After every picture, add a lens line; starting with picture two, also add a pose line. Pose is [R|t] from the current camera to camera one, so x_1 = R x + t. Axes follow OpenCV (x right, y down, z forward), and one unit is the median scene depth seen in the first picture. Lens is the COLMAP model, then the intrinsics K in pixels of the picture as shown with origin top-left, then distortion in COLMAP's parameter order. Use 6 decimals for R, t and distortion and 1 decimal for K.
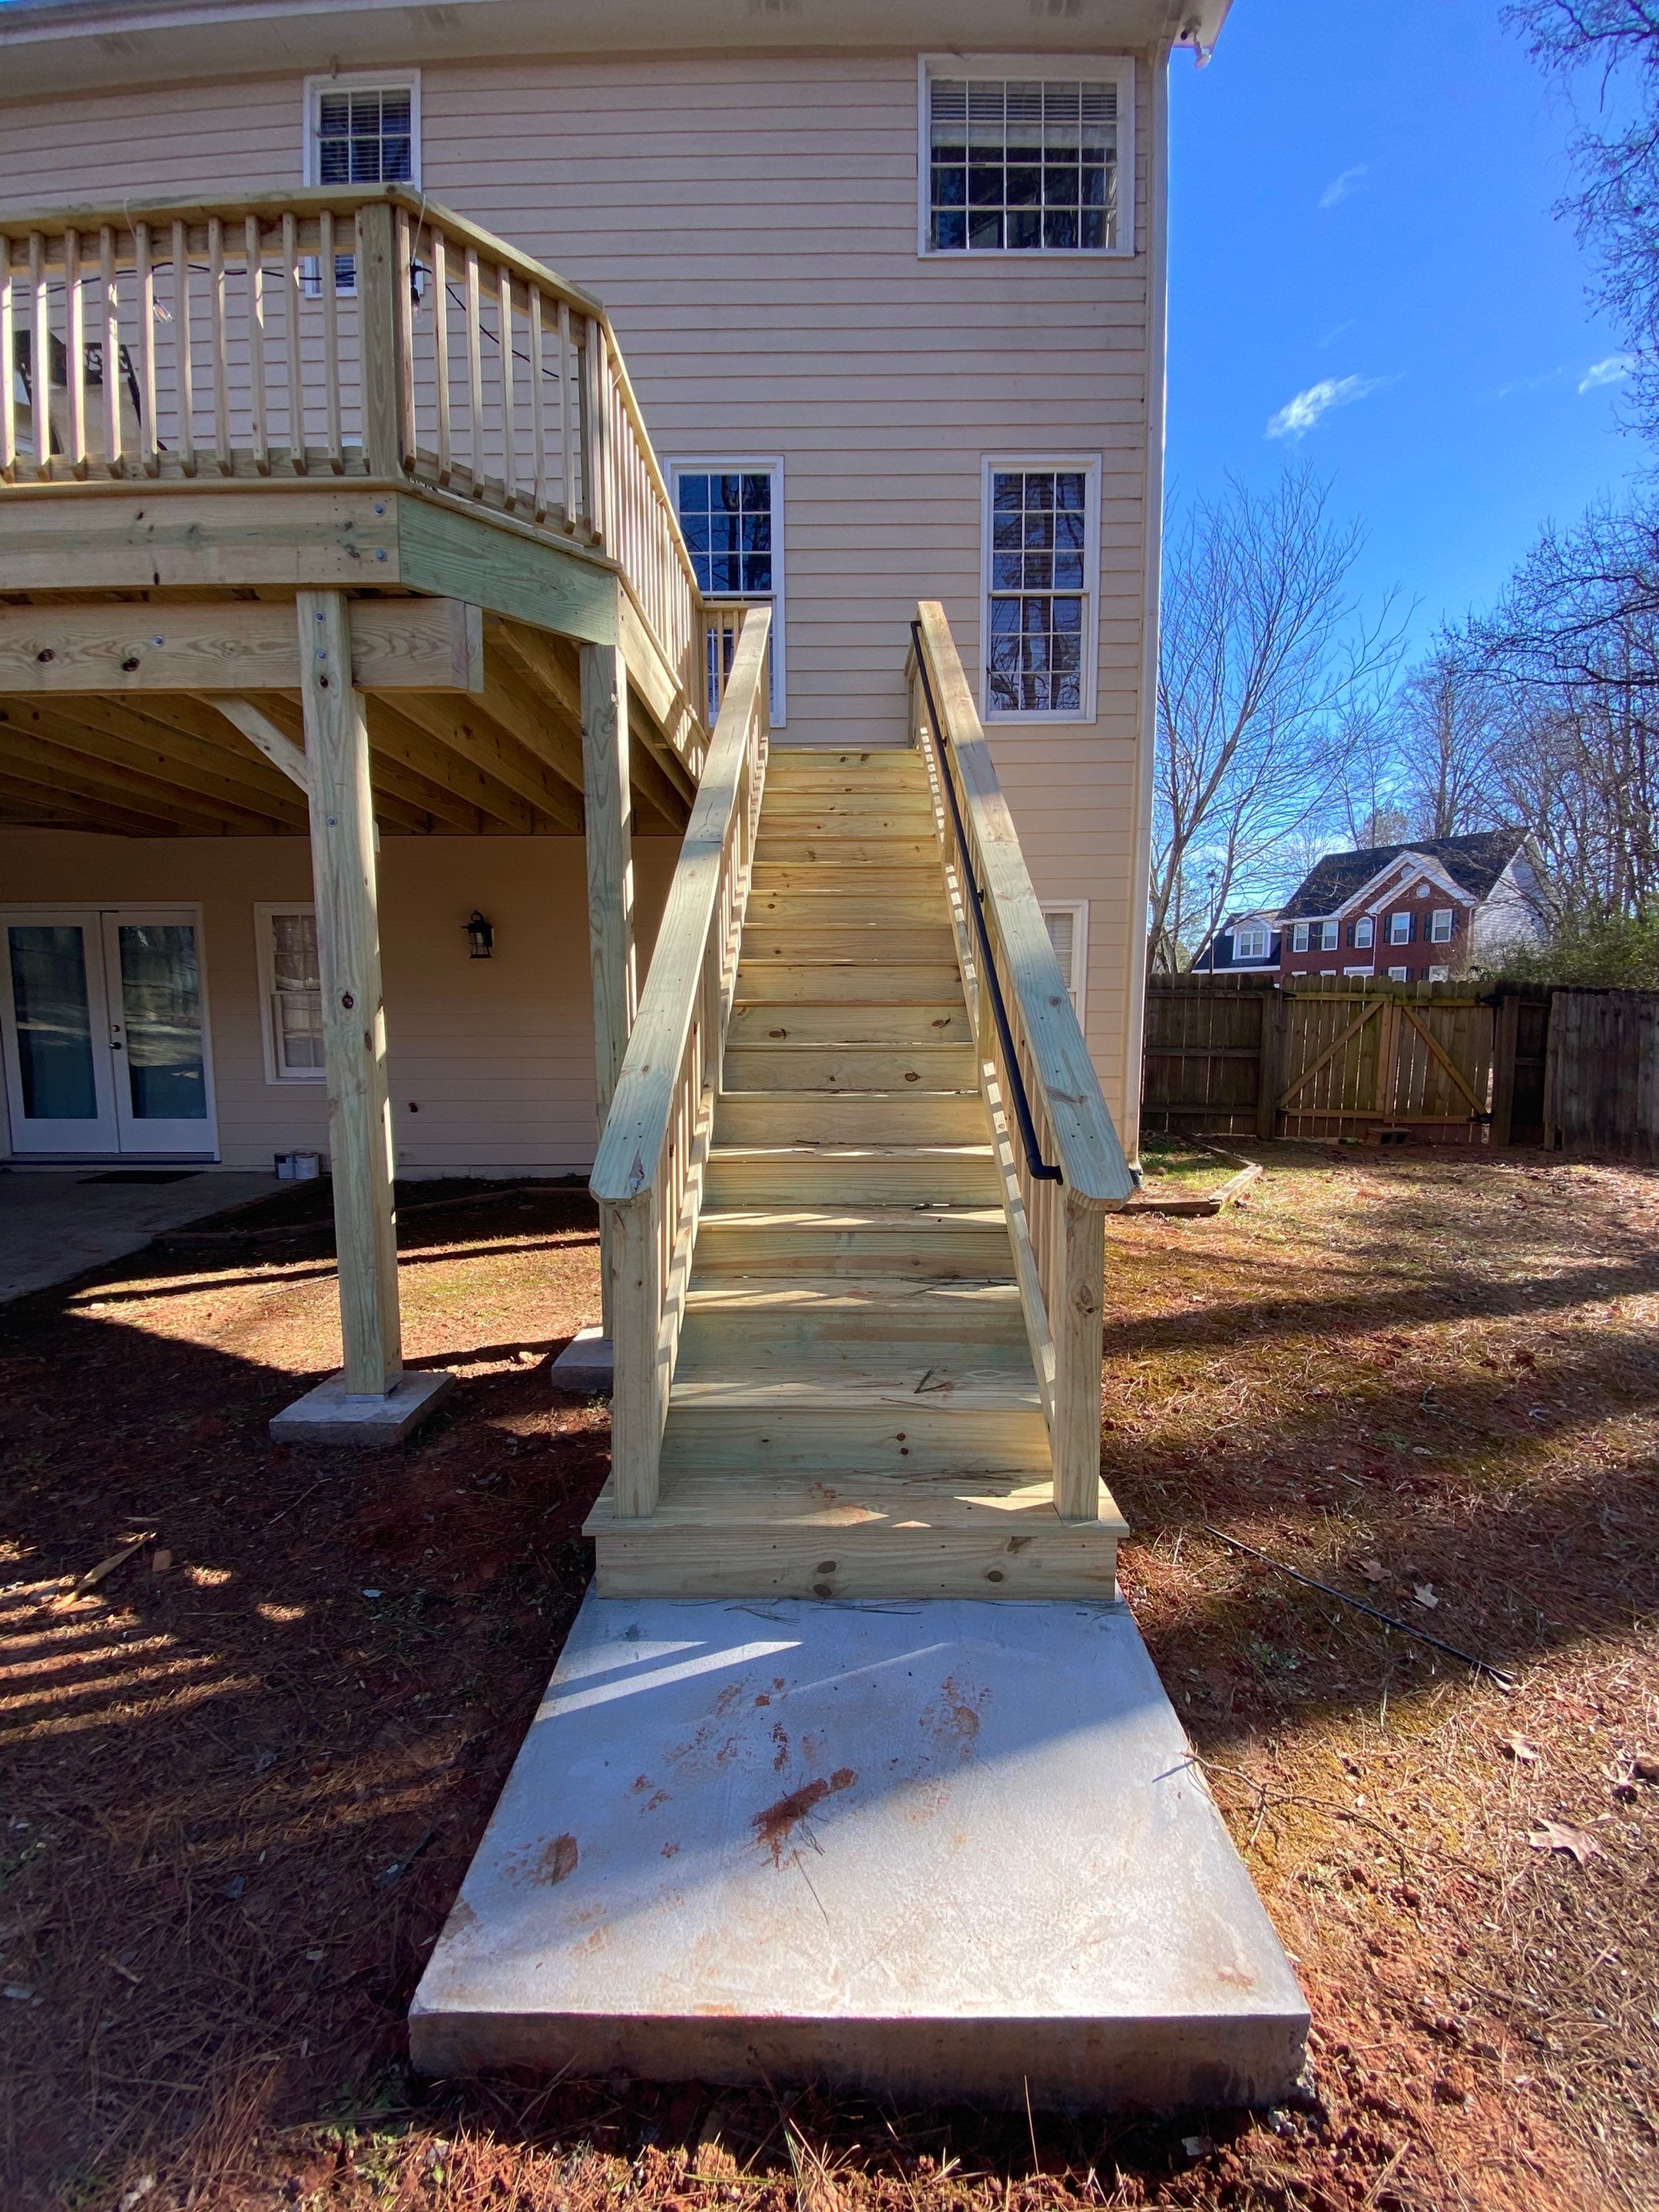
lens RADIAL K [[901.1, 0, 832.3], [0, 901.1, 1098.4], [0, 0, 1]] dist [0.022512, -0.020536]
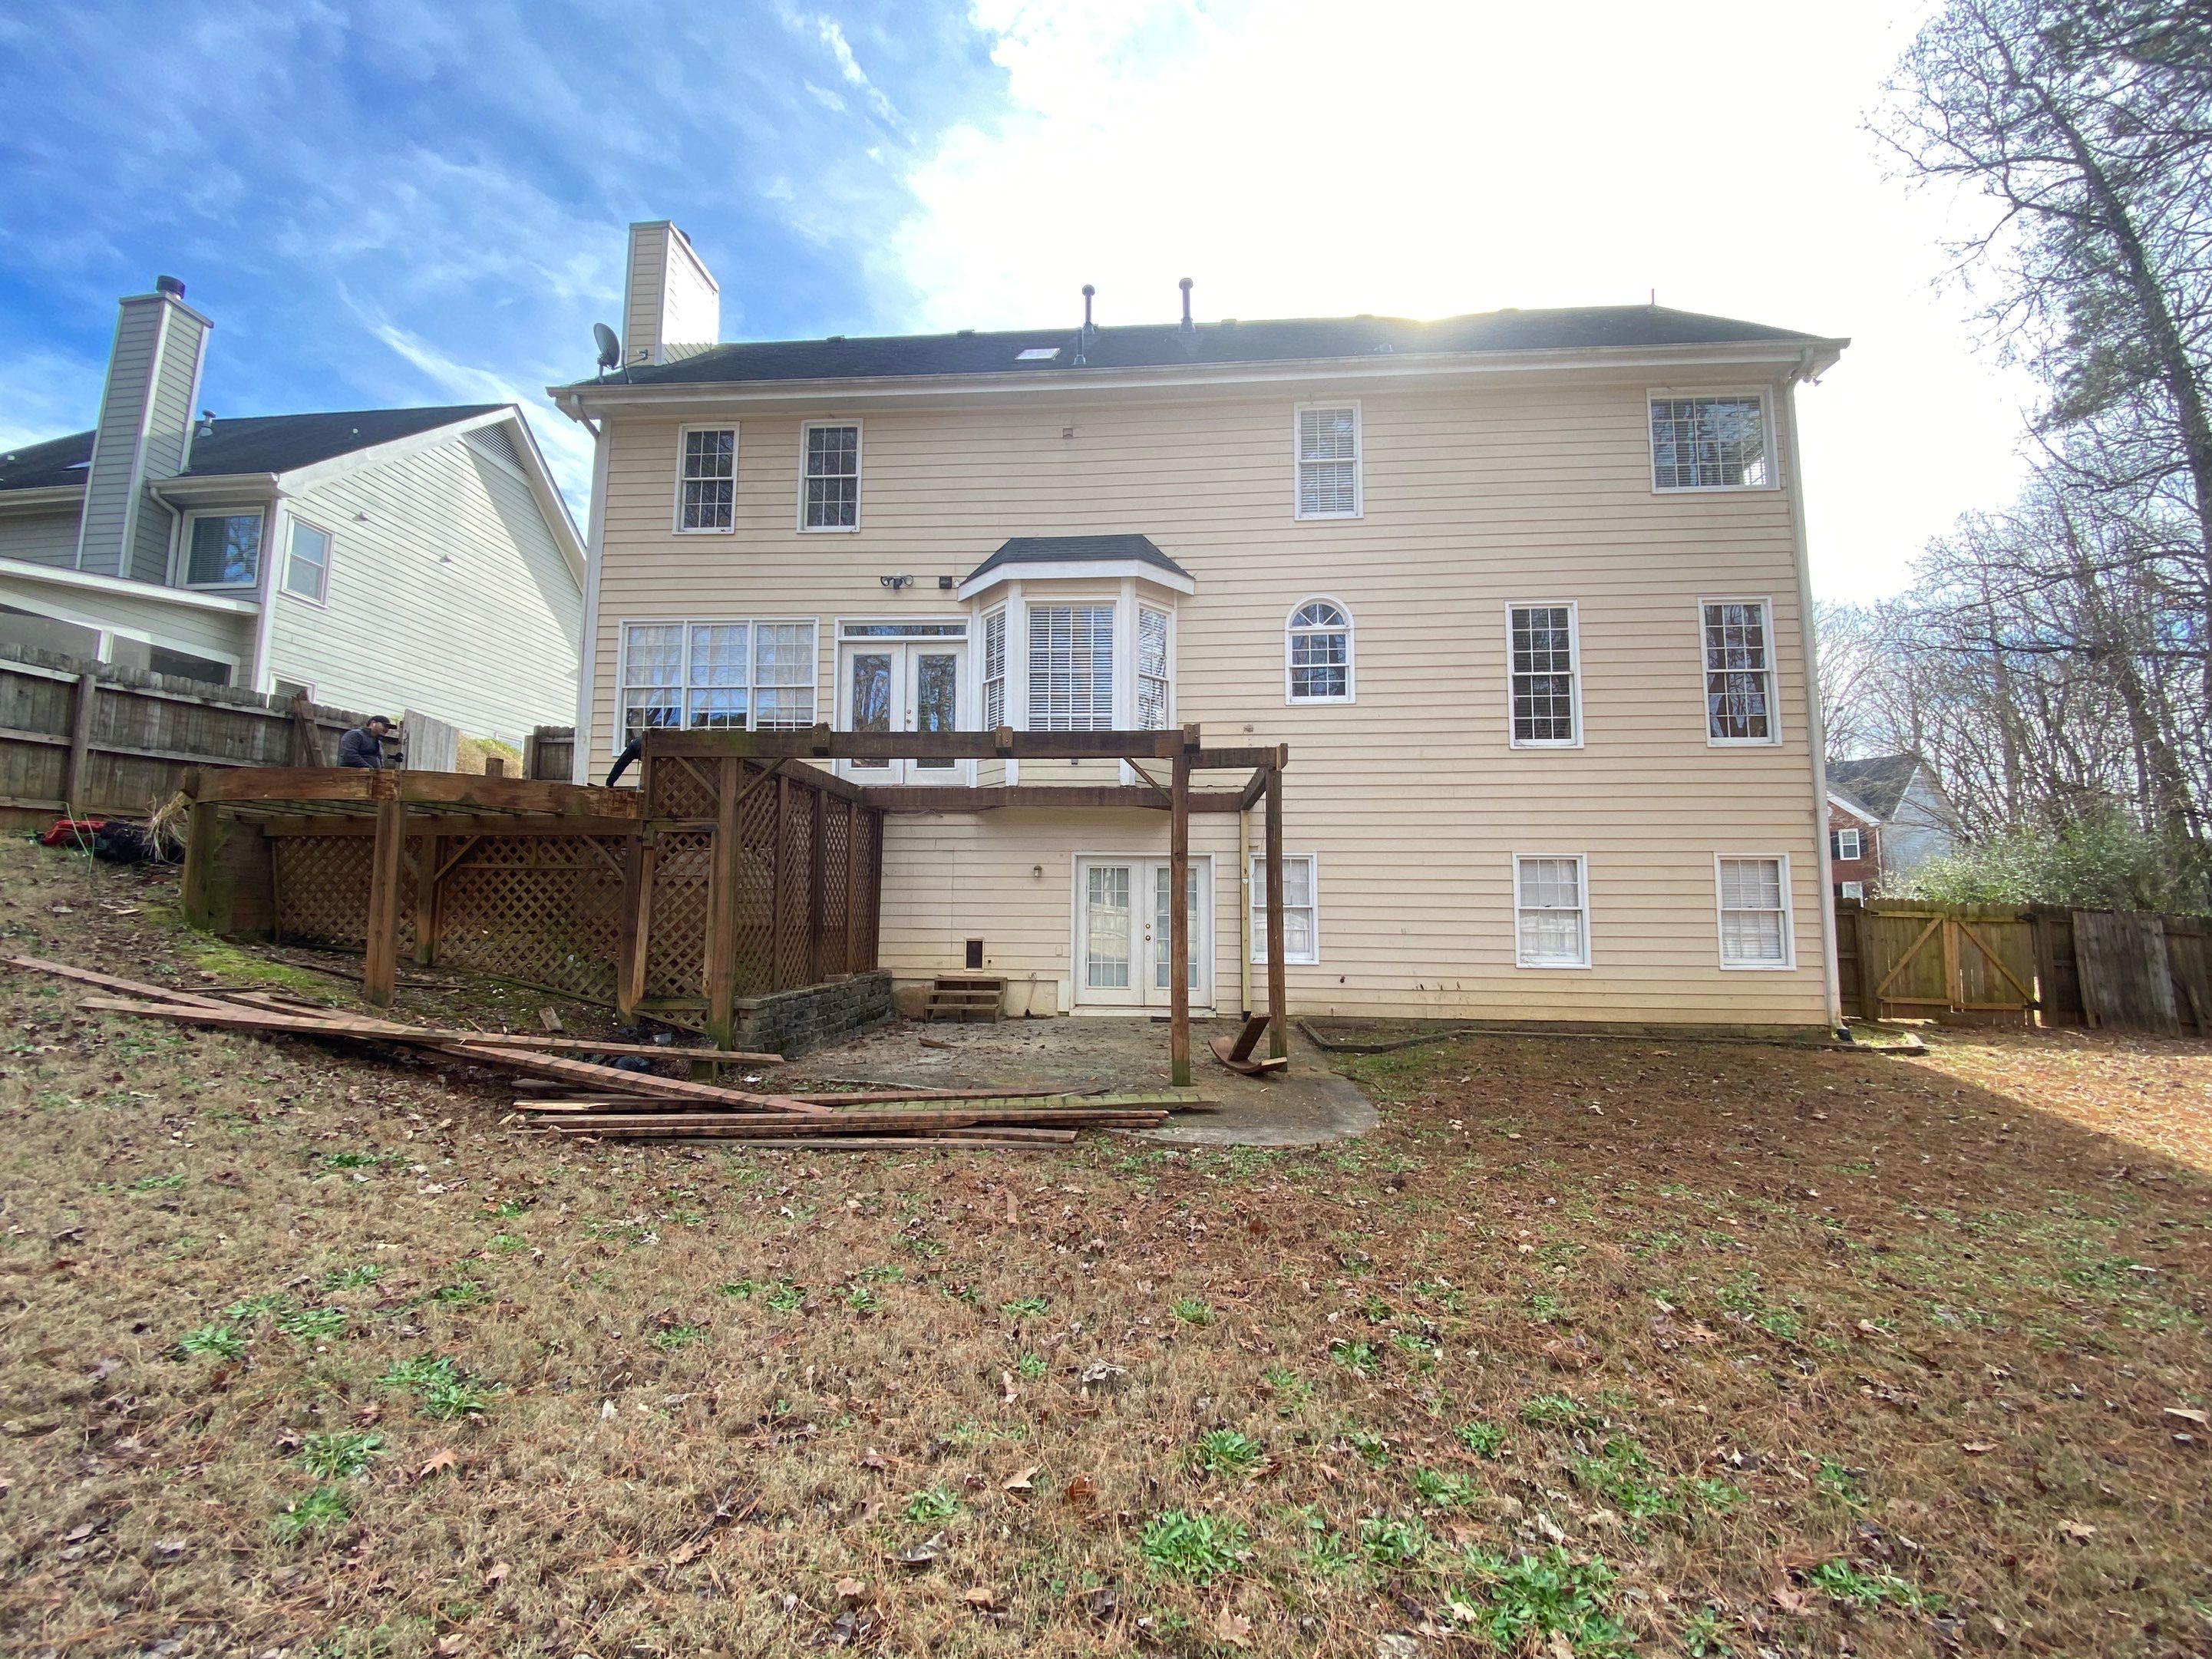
lens RADIAL K [[901.0, 0, 1098.3], [0, 901.0, 826.9], [0, 0, 1]] dist [0.022512, -0.020536]
pose [[0.997511, 0.003975, -0.070399, -1.338129], [-0.017434, 0.981315, -0.191616, 0.097758], [0.068322, 0.192366, 0.978942, -1.057383]]
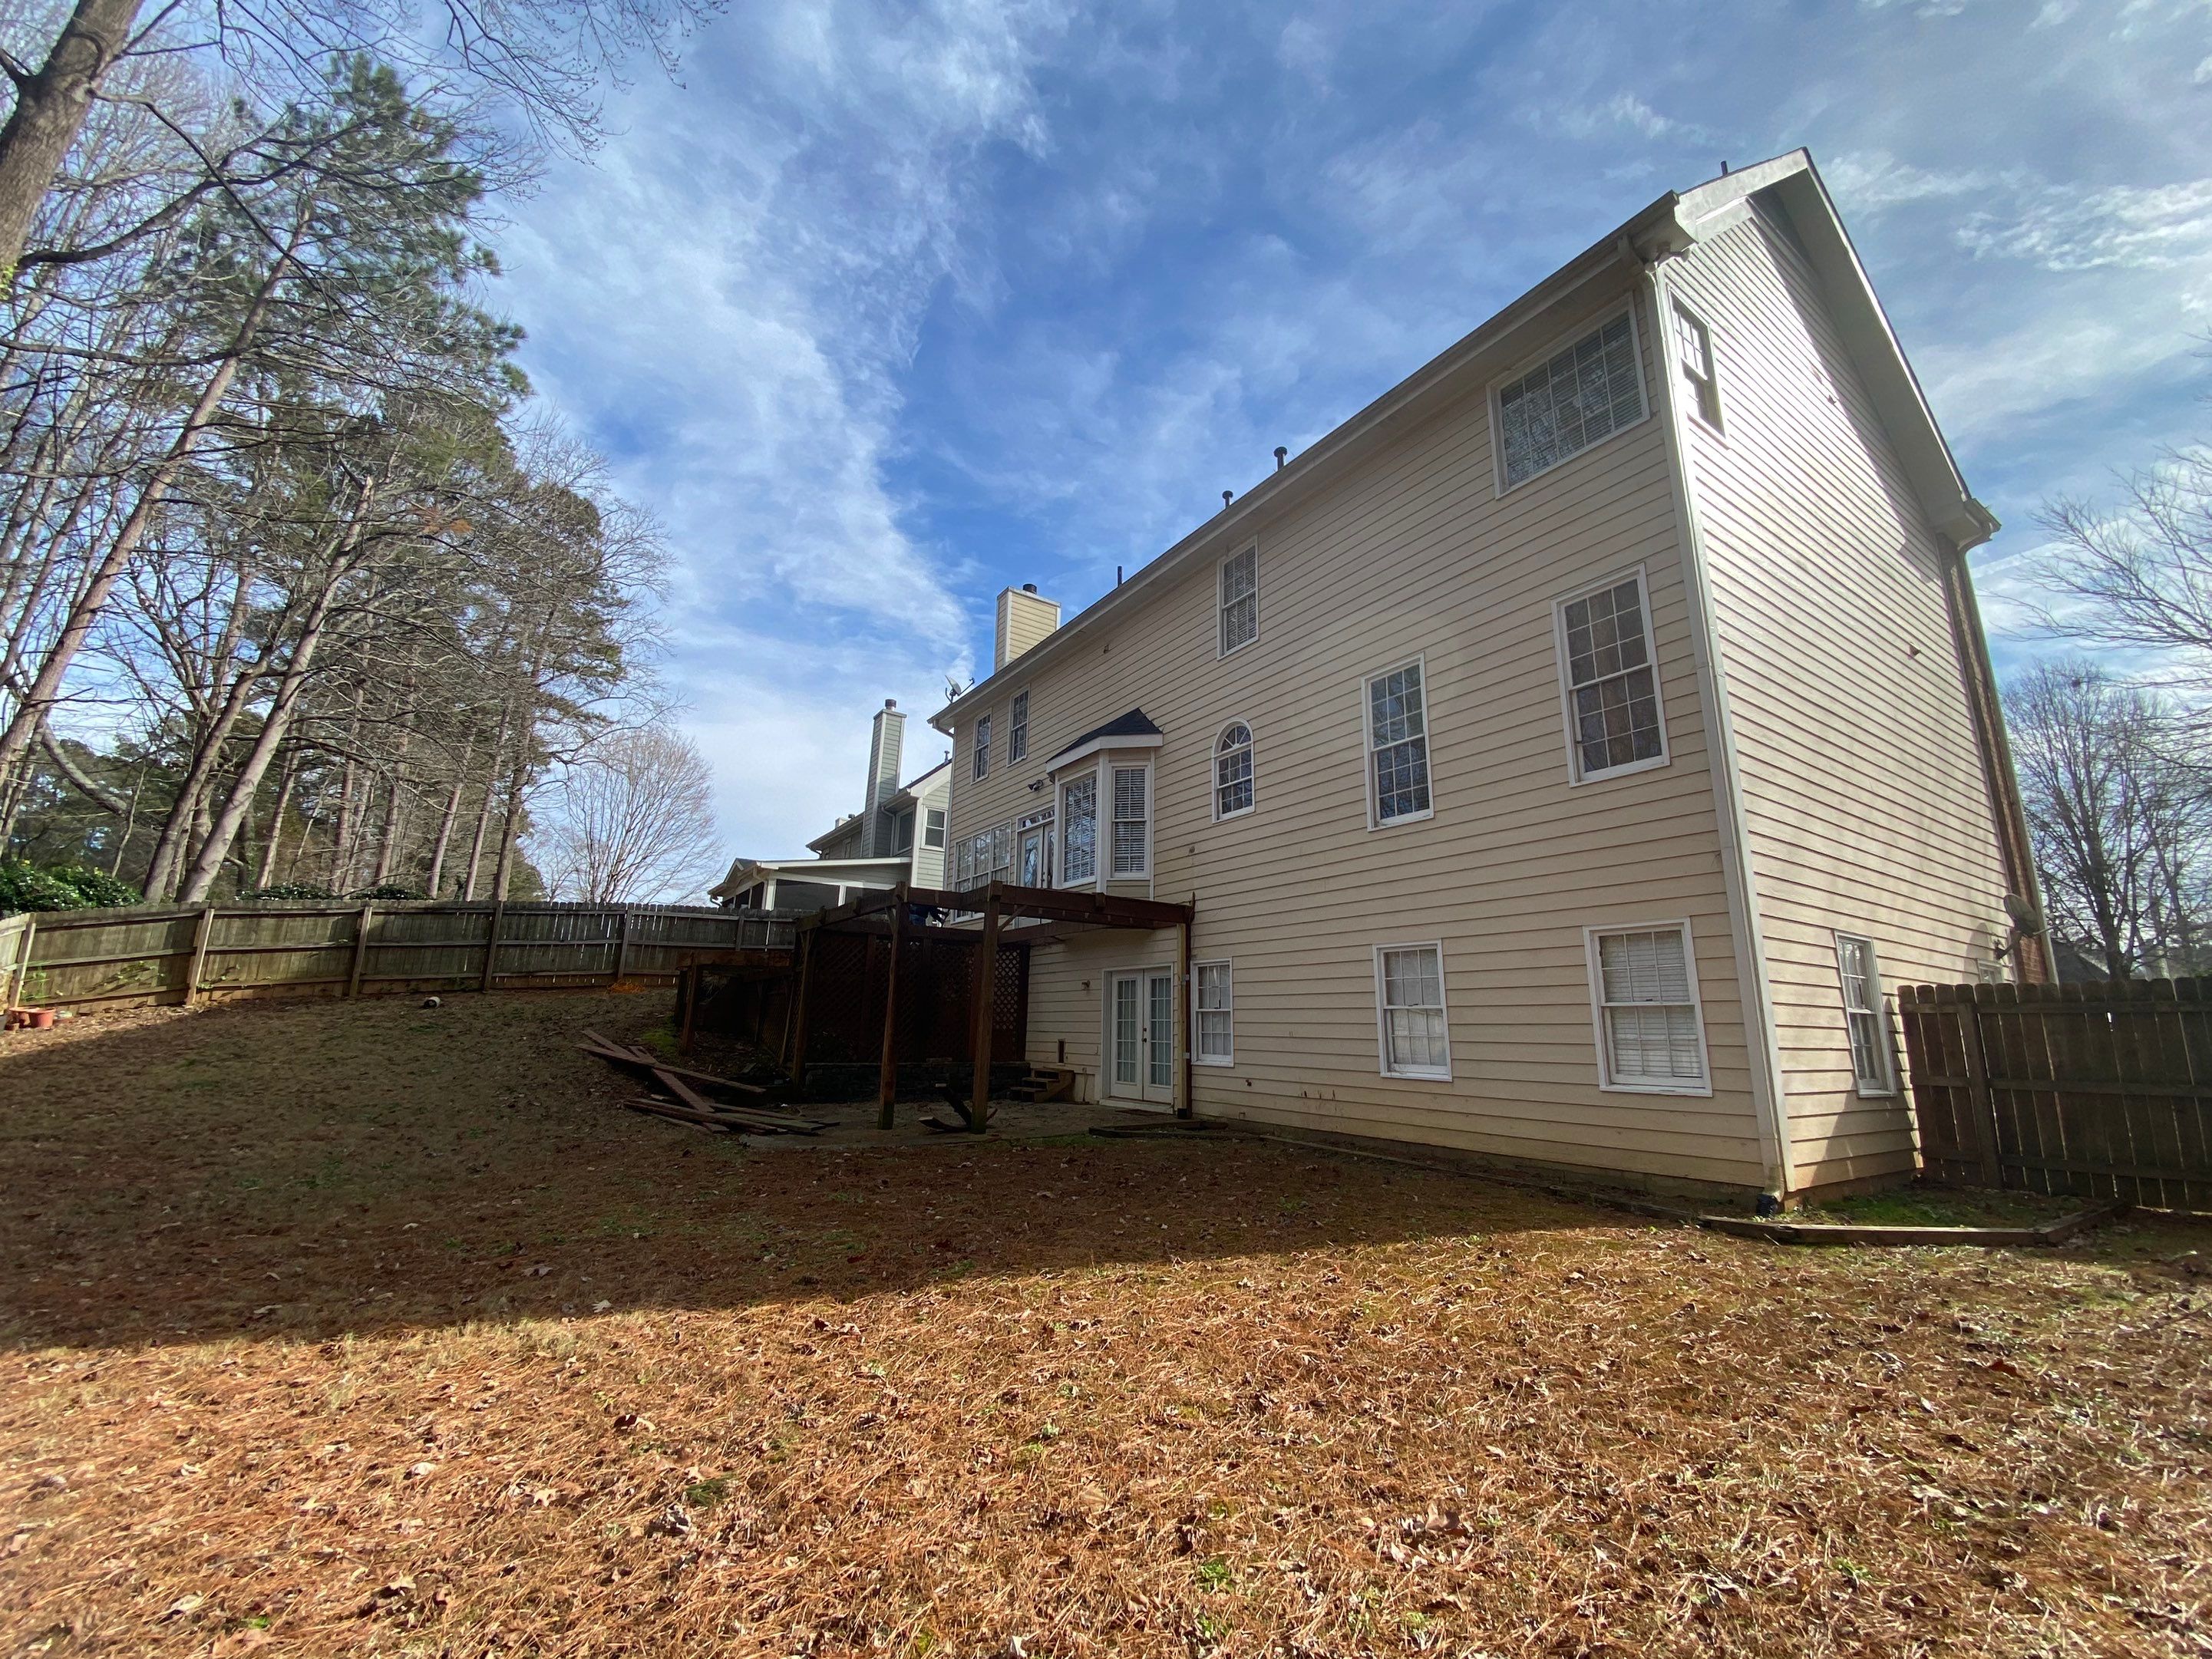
lens RADIAL K [[887.8, 0, 1091.6], [0, 887.8, 828.3], [0, 0, 1]] dist [0.001032, -0.004112]
pose [[0.547288, -0.174115, -0.818633, 1.292706], [-0.099388, 0.957679, -0.270134, 0.051723], [0.831022, 0.229204, 0.506821, -0.235922]]
